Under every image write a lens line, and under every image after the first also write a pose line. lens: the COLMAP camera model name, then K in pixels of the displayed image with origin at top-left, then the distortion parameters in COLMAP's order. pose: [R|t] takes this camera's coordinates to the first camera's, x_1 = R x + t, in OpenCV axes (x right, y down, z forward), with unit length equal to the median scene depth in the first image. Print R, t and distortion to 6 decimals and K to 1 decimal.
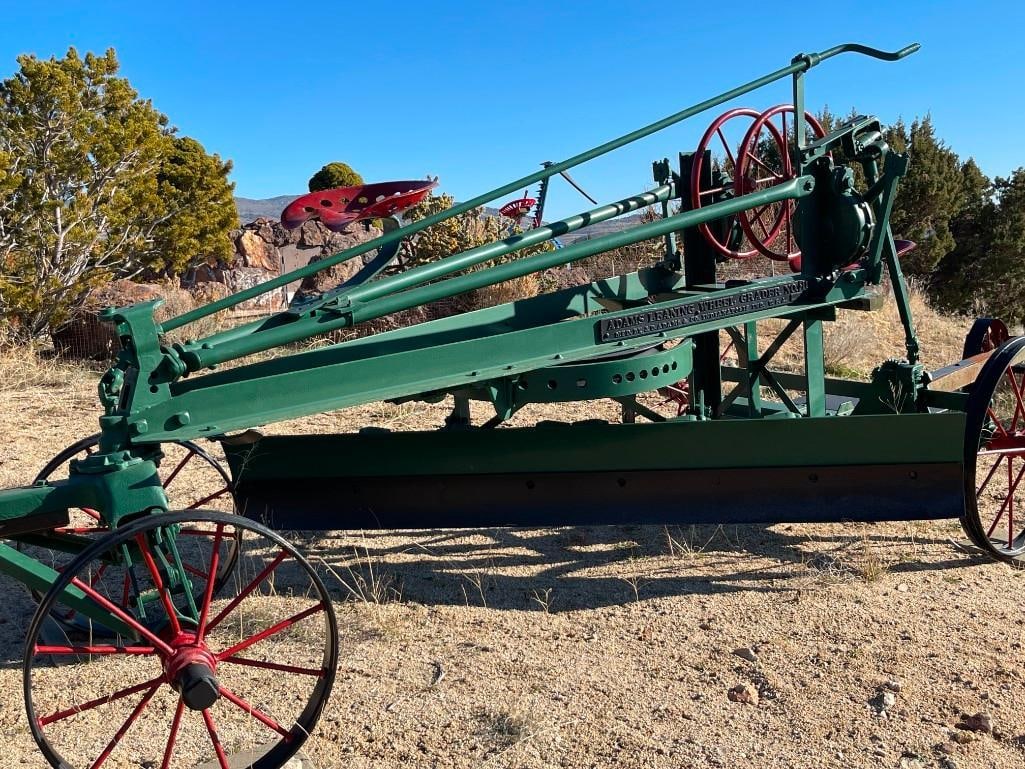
lens RADIAL K [[1107.2, 0, 520.6], [0, 1107.2, 392.6], [0, 0, 1]] dist [0.019368, 0.008927]
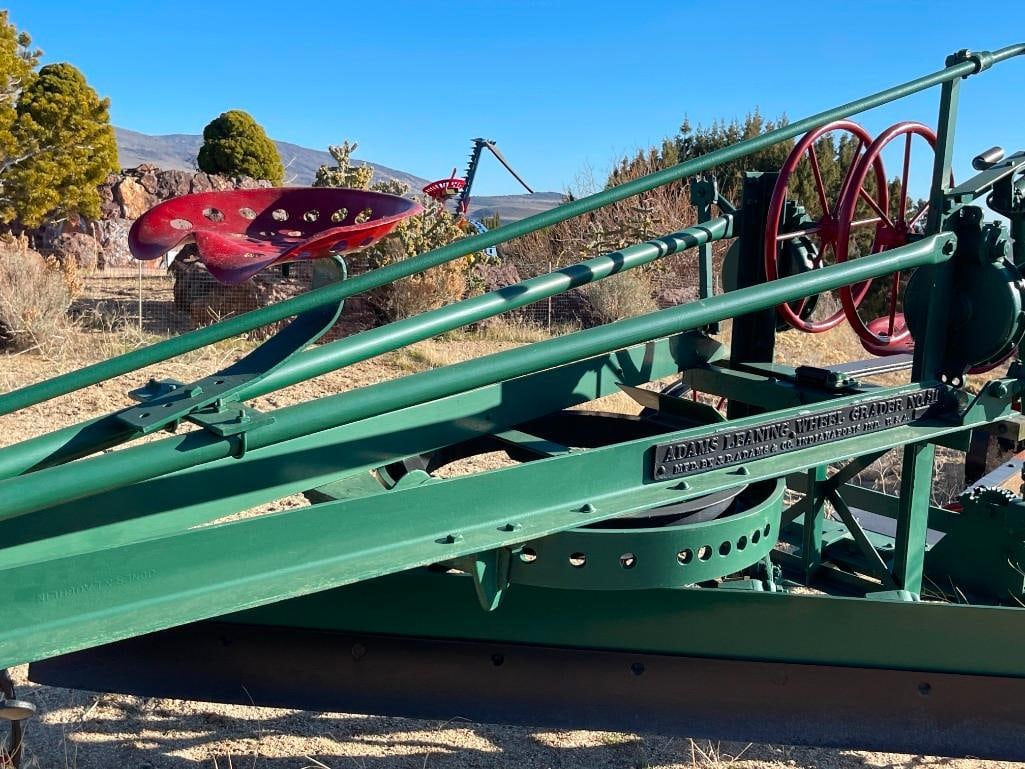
lens RADIAL K [[1148.6, 0, 523.8], [0, 1148.6, 389.5], [0, 0, 1]] dist [-0.003795, 0.022695]
pose [[0.991236, 0.087739, 0.098756, -0.051816], [-0.089135, 0.995971, 0.009809, -0.076885], [-0.097497, -0.018525, 0.995063, 0.300446]]
